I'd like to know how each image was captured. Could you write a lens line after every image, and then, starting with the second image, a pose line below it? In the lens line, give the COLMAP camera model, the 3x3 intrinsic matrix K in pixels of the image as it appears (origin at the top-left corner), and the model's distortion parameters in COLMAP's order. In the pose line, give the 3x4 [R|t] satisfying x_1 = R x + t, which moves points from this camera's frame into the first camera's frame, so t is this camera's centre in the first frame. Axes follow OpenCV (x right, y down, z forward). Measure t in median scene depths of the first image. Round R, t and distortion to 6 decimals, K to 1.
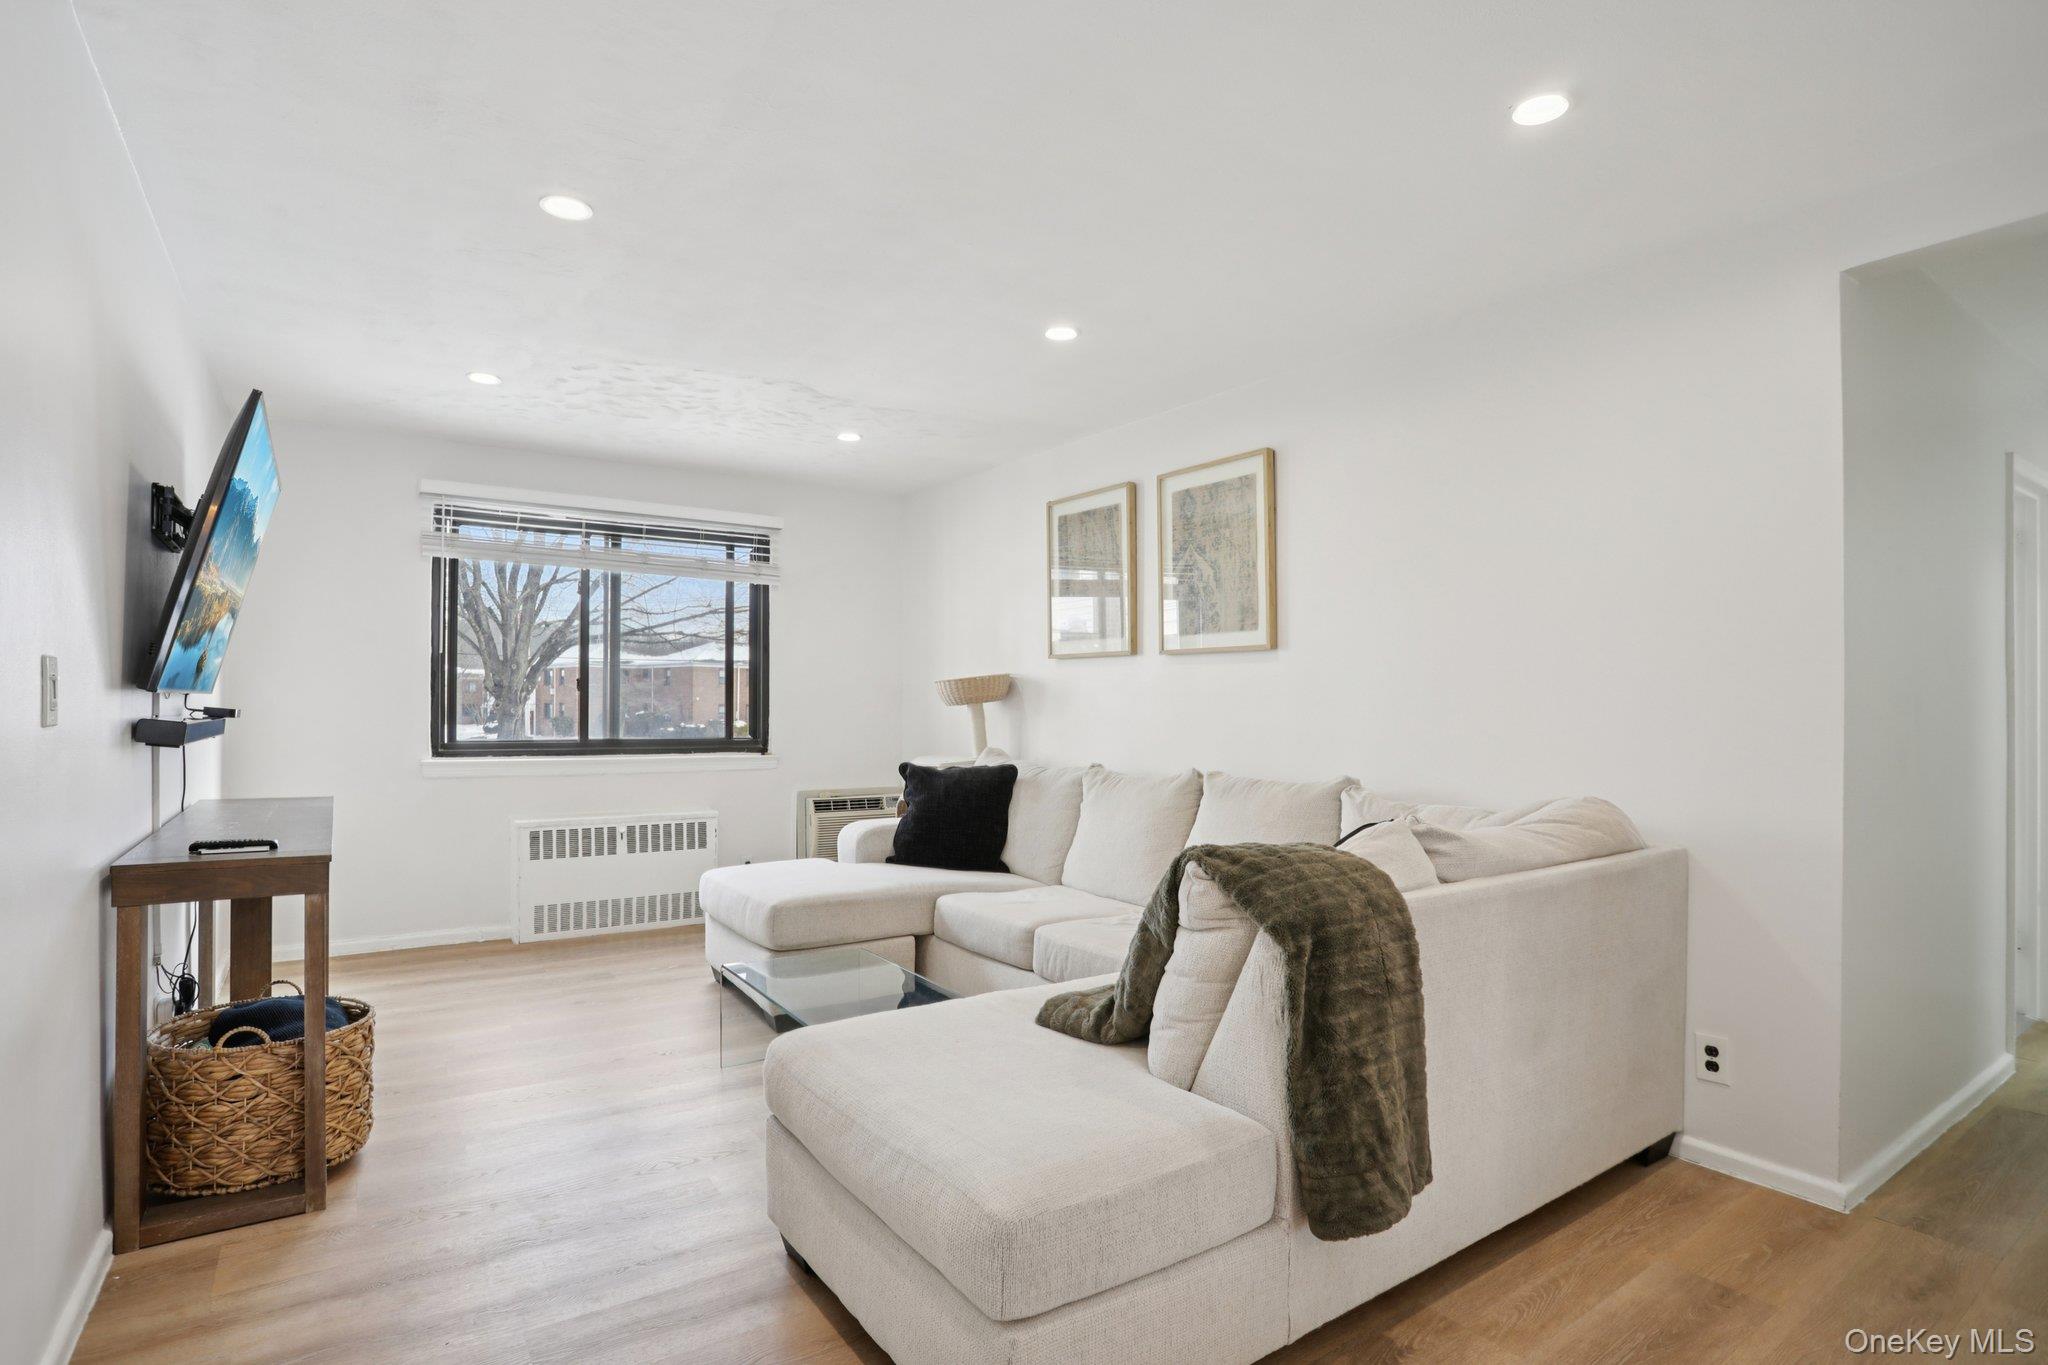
lens RADIAL K [[1009.3, 0, 1001.7], [0, 1009.3, 689.2], [0, 0, 1]] dist [-0.064010, 0.024976]
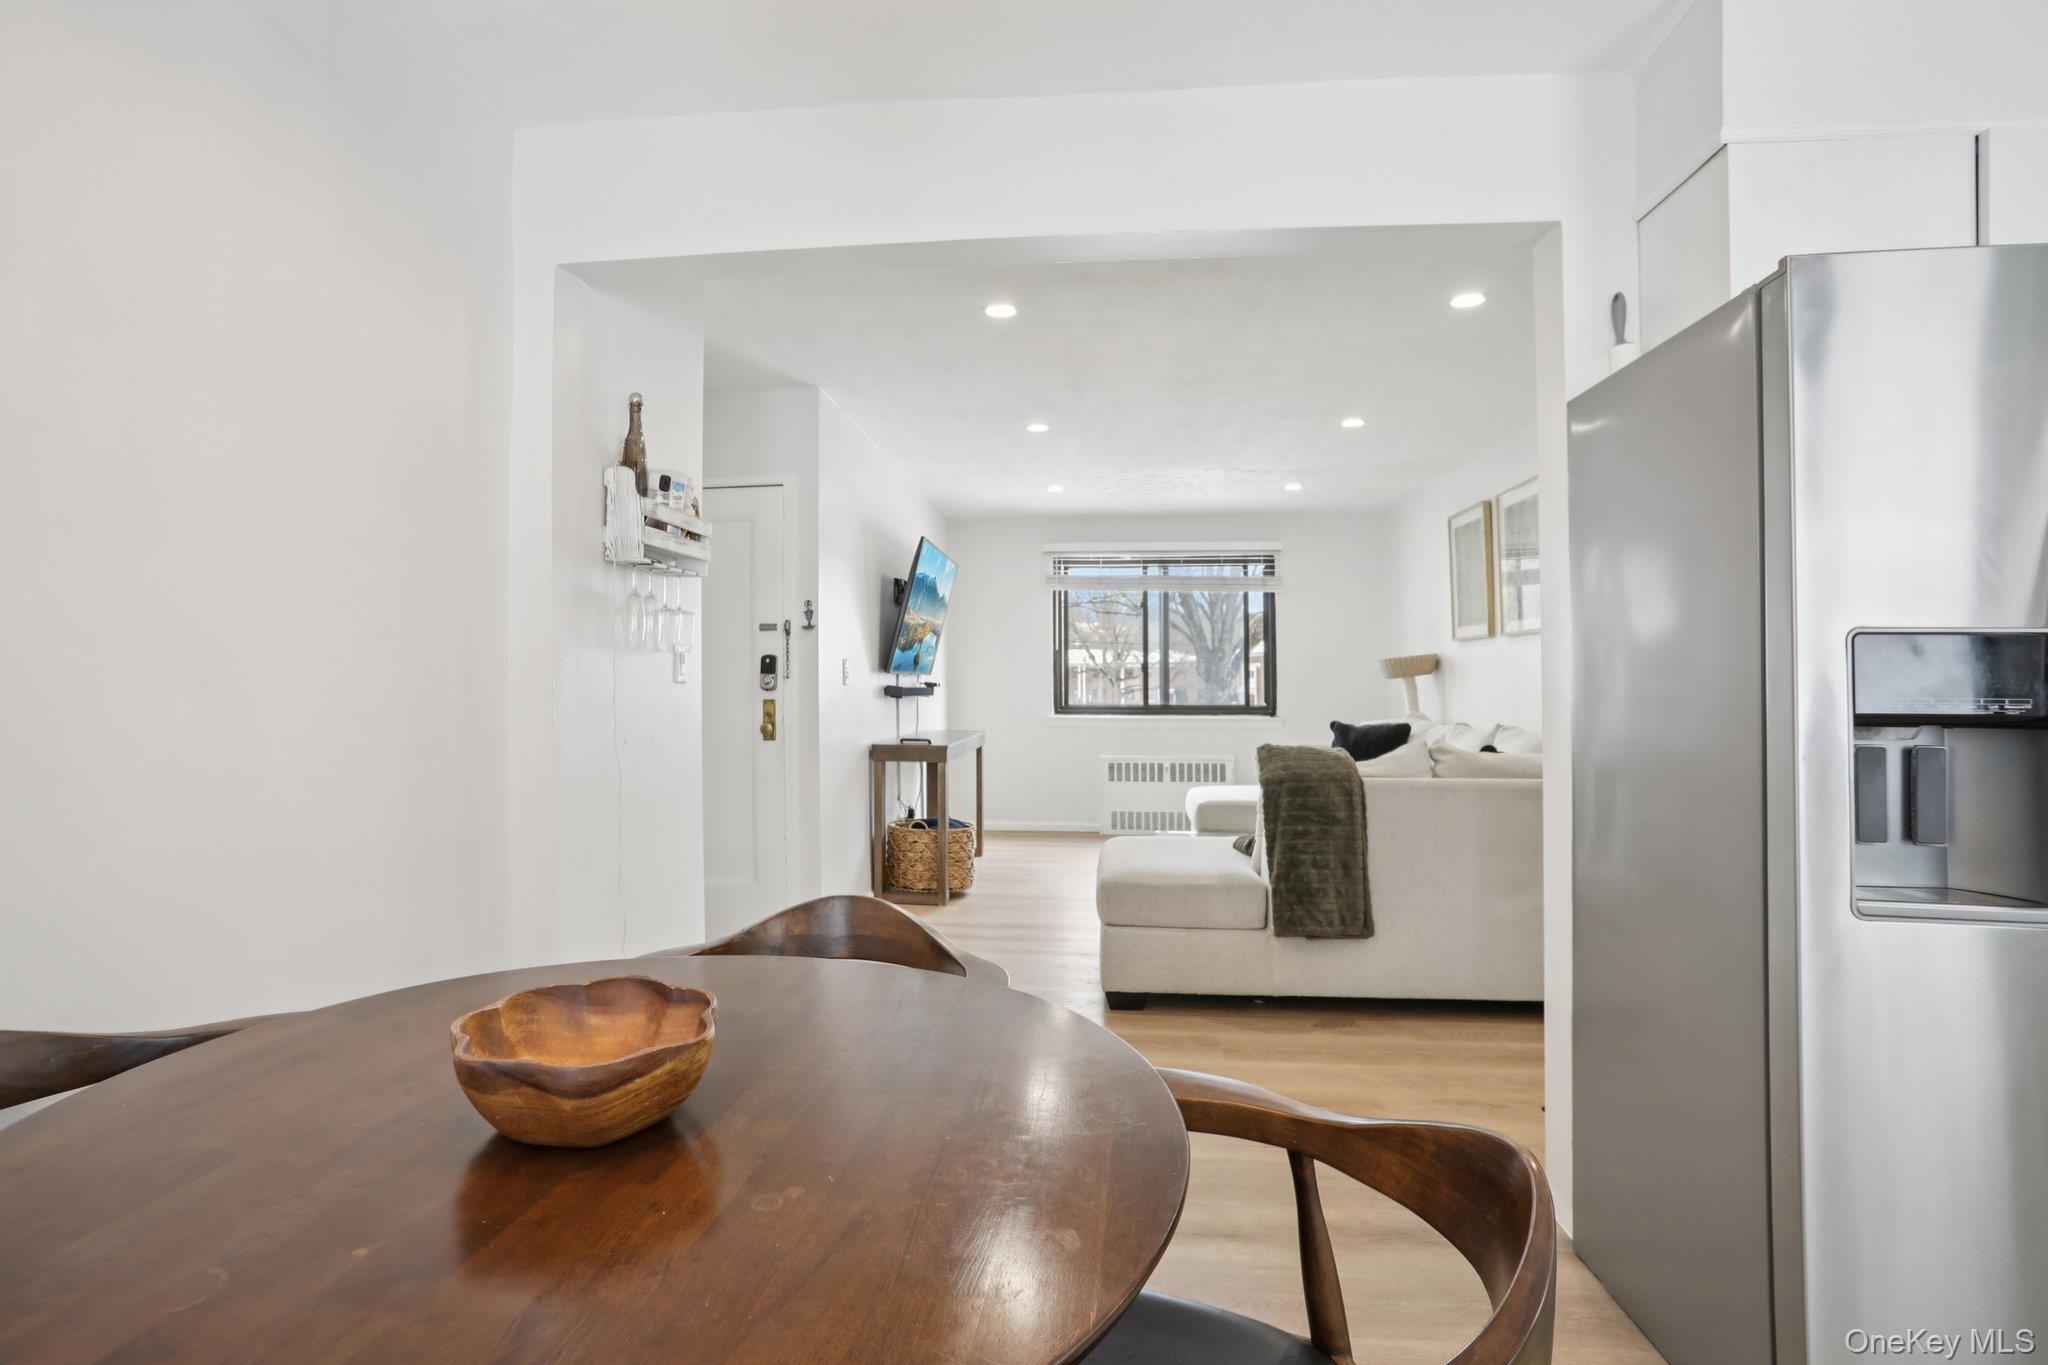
lens RADIAL K [[1009.3, 0, 1019.2], [0, 1009.3, 678.9], [0, 0, 1]] dist [-0.064010, 0.024976]
pose [[0.775720, -0.010575, -0.630988, 0.474917], [0.014460, 0.999895, 0.001019, 0.009174], [0.630911, -0.009915, 0.775792, -0.357150]]
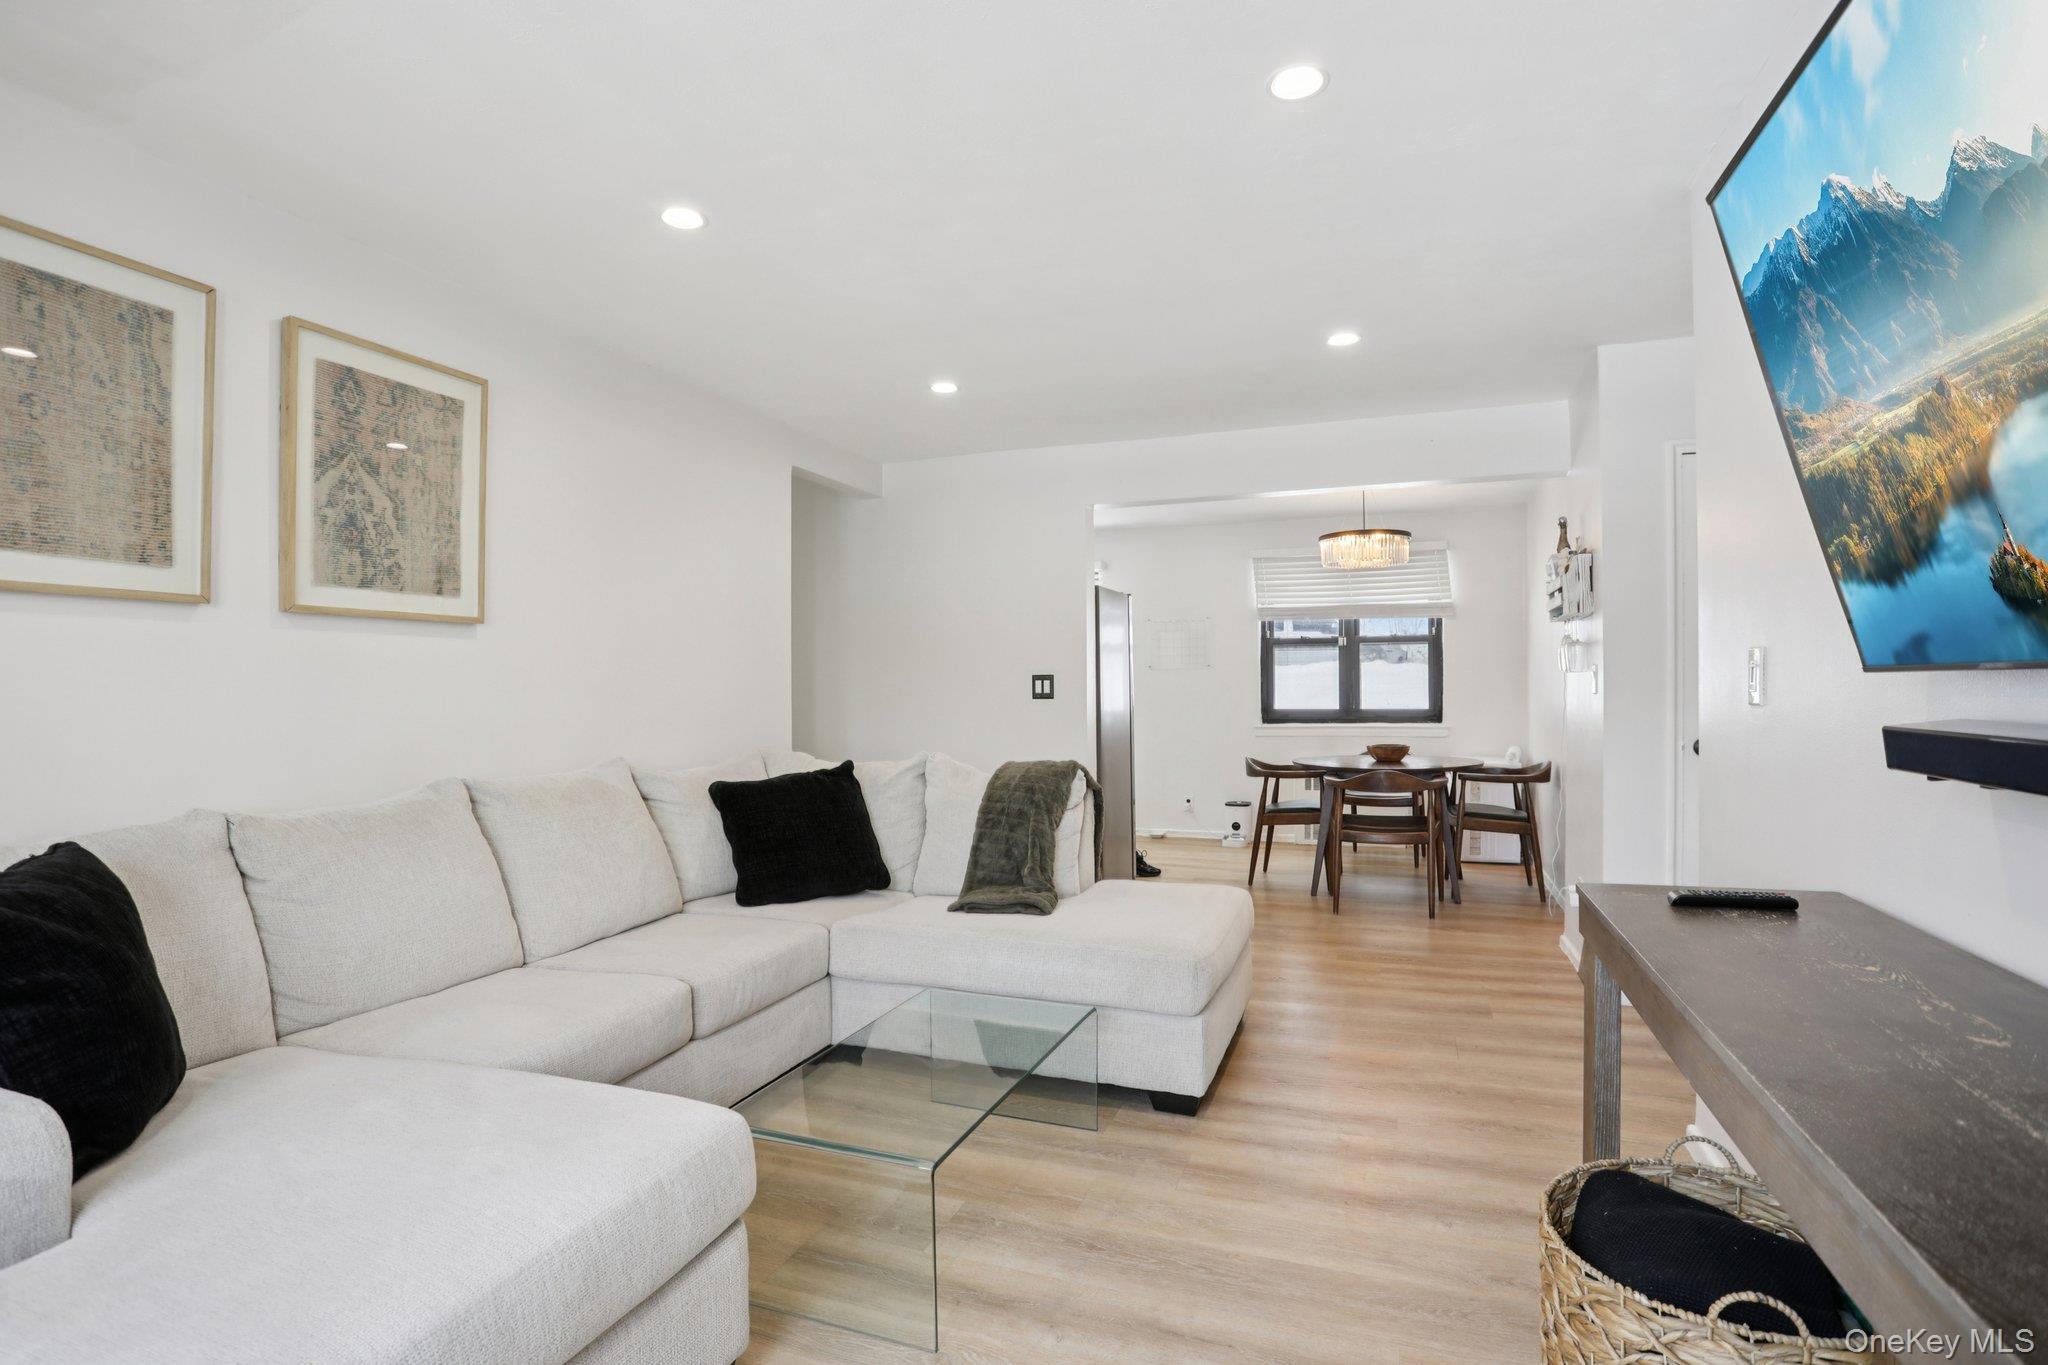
lens RADIAL K [[1009.3, 0, 1011.7], [0, 1009.3, 677.9], [0, 0, 1]] dist [-0.064010, 0.024976]
pose [[-0.575909, 0.001697, 0.817512, -0.580500], [-0.006425, 0.999958, -0.006602, 0.006860], [-0.817489, -0.009054, -0.575873, 0.989586]]
